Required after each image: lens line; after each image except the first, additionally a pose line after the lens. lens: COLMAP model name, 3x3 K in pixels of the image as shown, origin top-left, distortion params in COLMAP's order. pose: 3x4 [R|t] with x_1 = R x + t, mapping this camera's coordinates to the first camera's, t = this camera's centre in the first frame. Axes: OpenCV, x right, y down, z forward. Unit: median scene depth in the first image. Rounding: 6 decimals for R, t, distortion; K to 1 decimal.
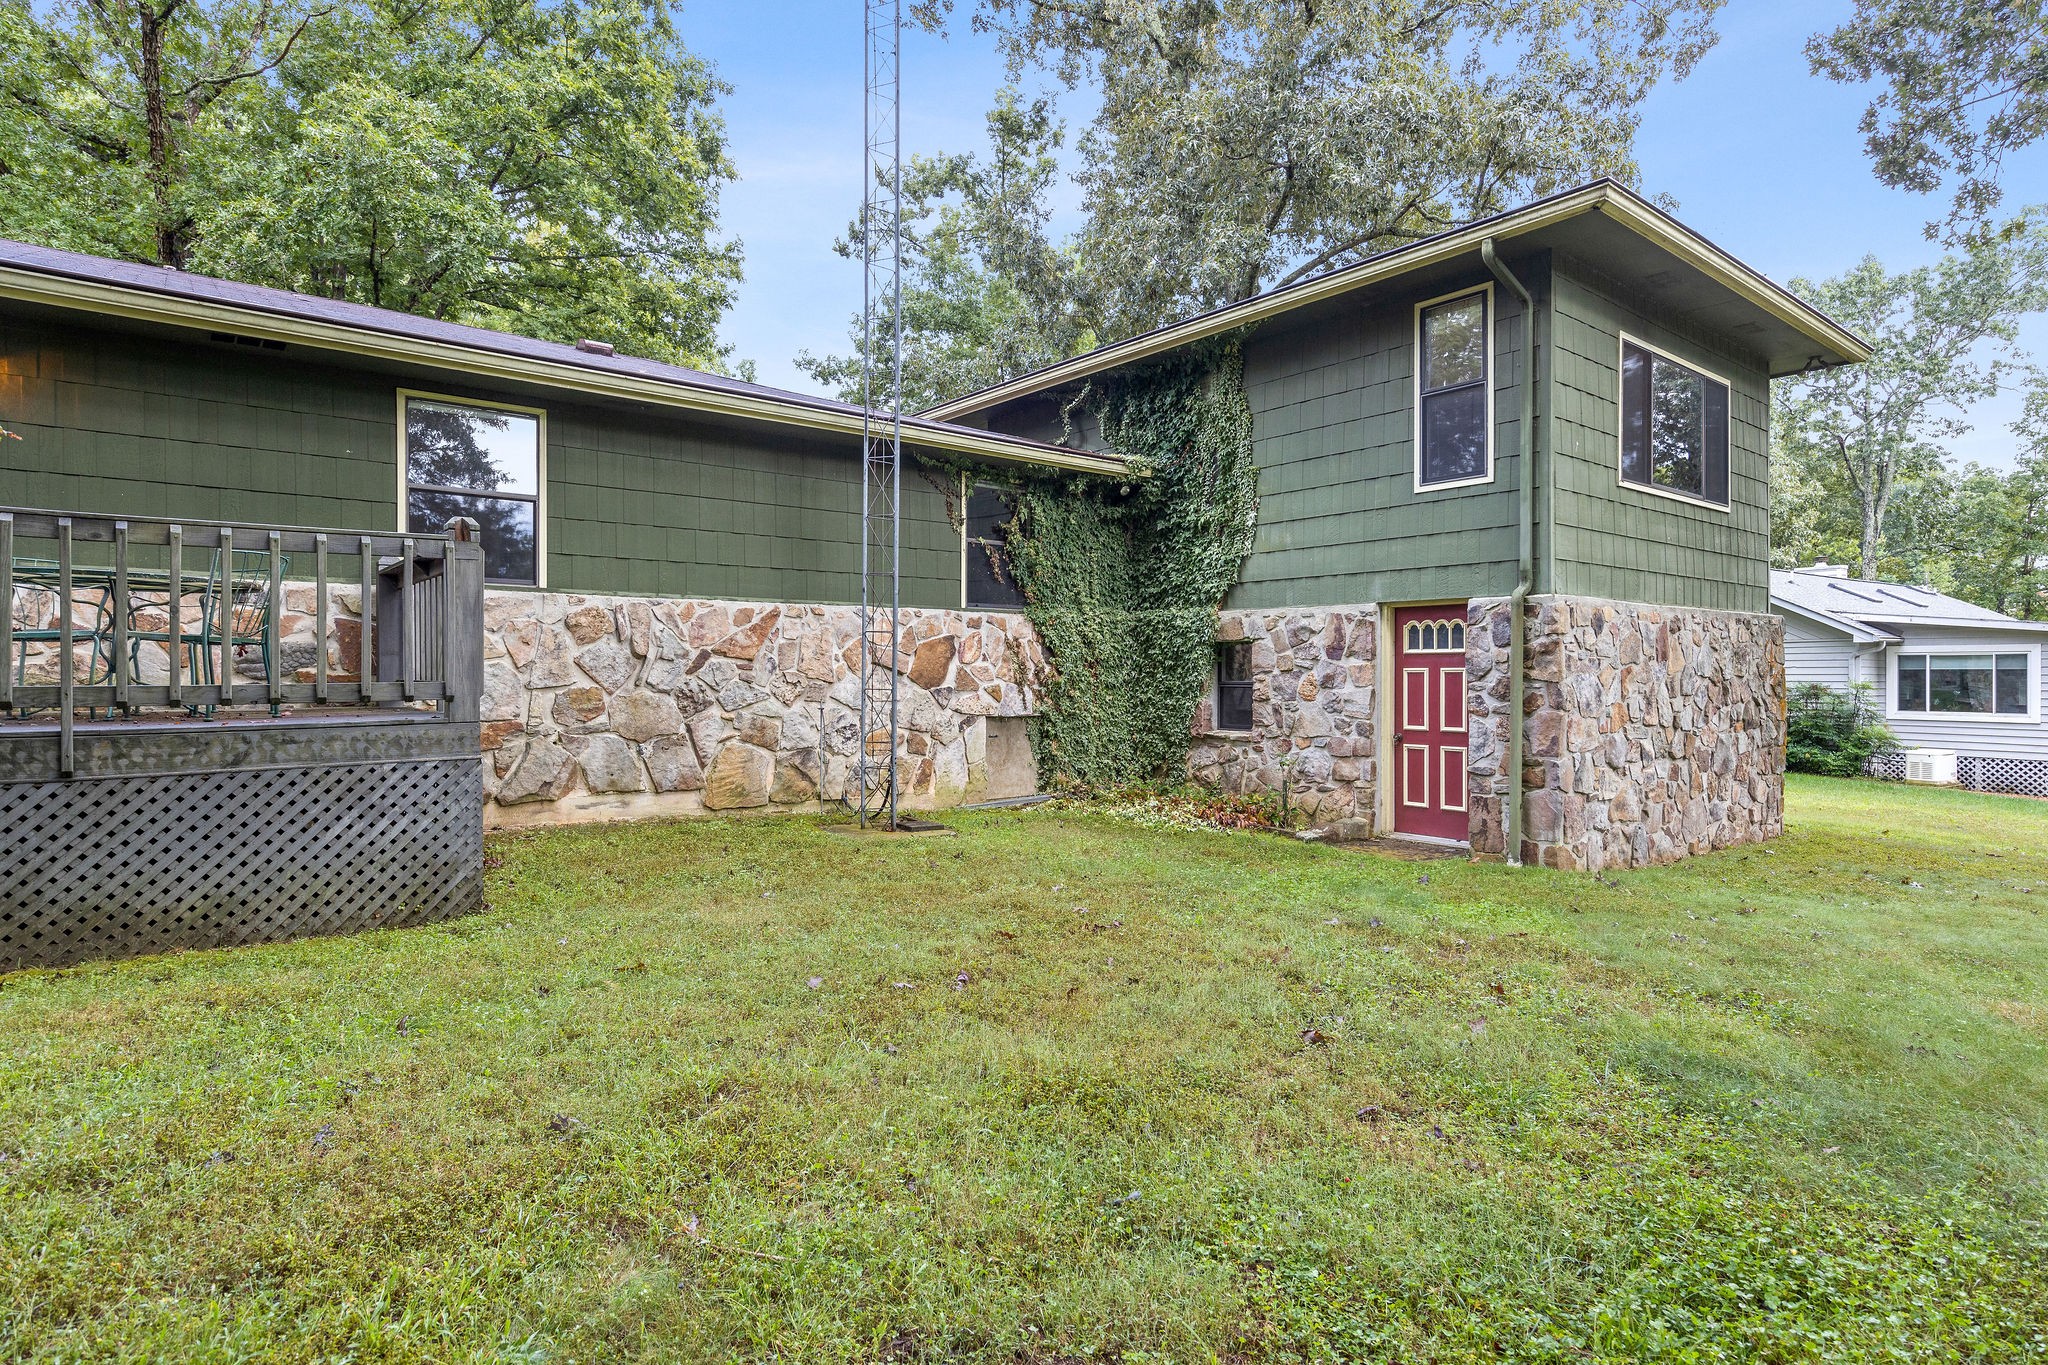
lens RADIAL K [[1044.5, 0, 1028.7], [0, 1044.5, 679.9], [0, 0, 1]] dist [0.001022, 0.000214]
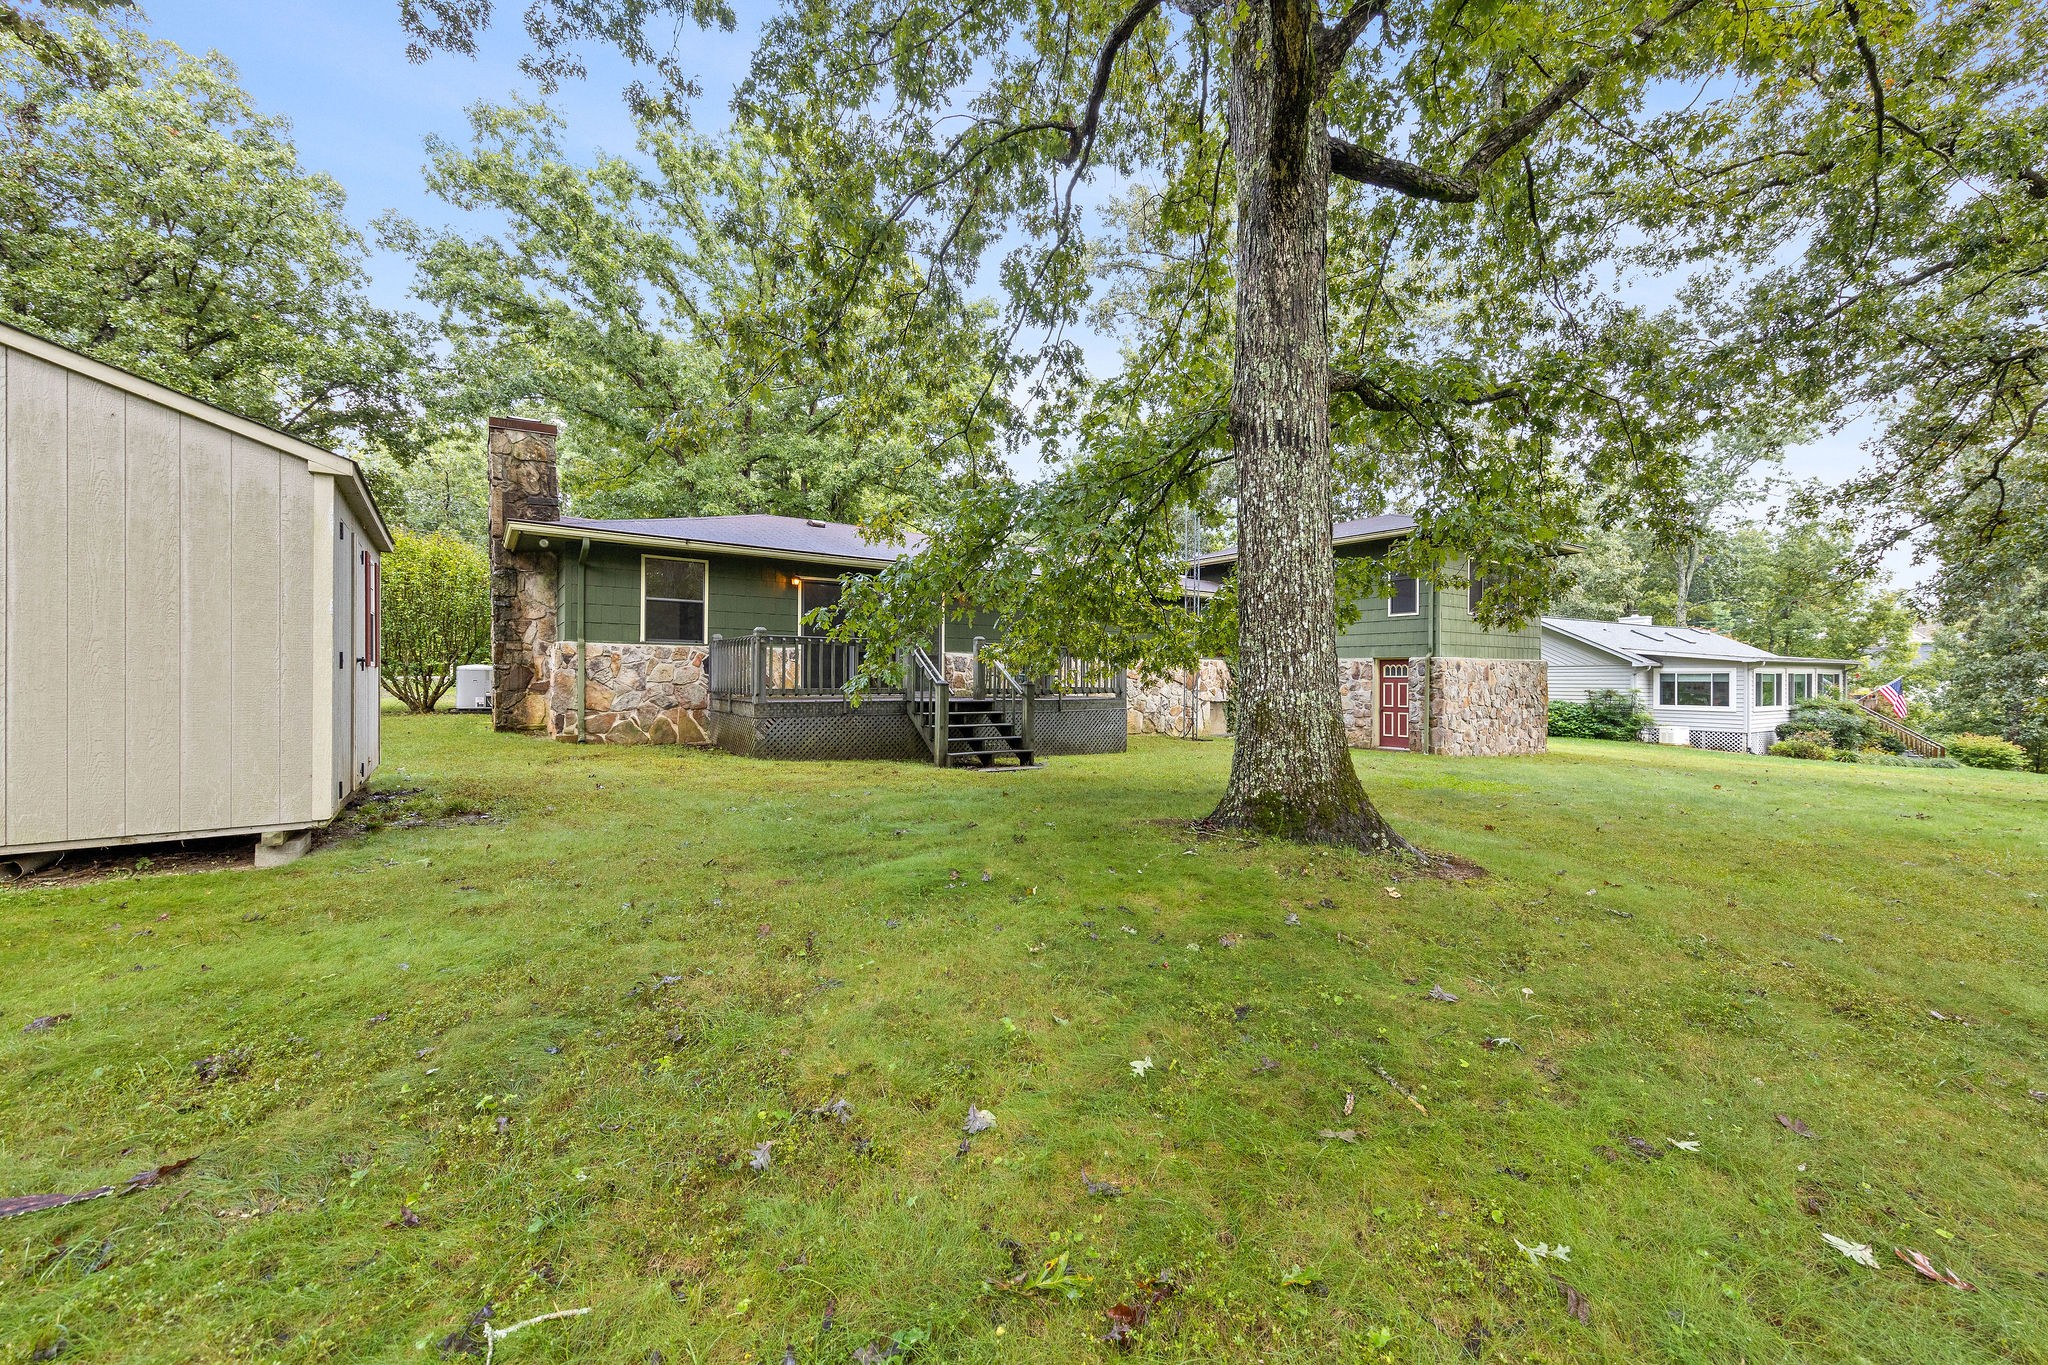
lens RADIAL K [[798.0, 0, 1009.6], [0, 798.0, 680.5], [0, 0, 1]] dist [0.004855, -0.000148]
pose [[0.997841, 0.003584, -0.065582, -0.438196], [-0.003799, 0.999988, -0.003160, -0.007612], [0.065570, 0.003402, 0.997842, -1.043550]]
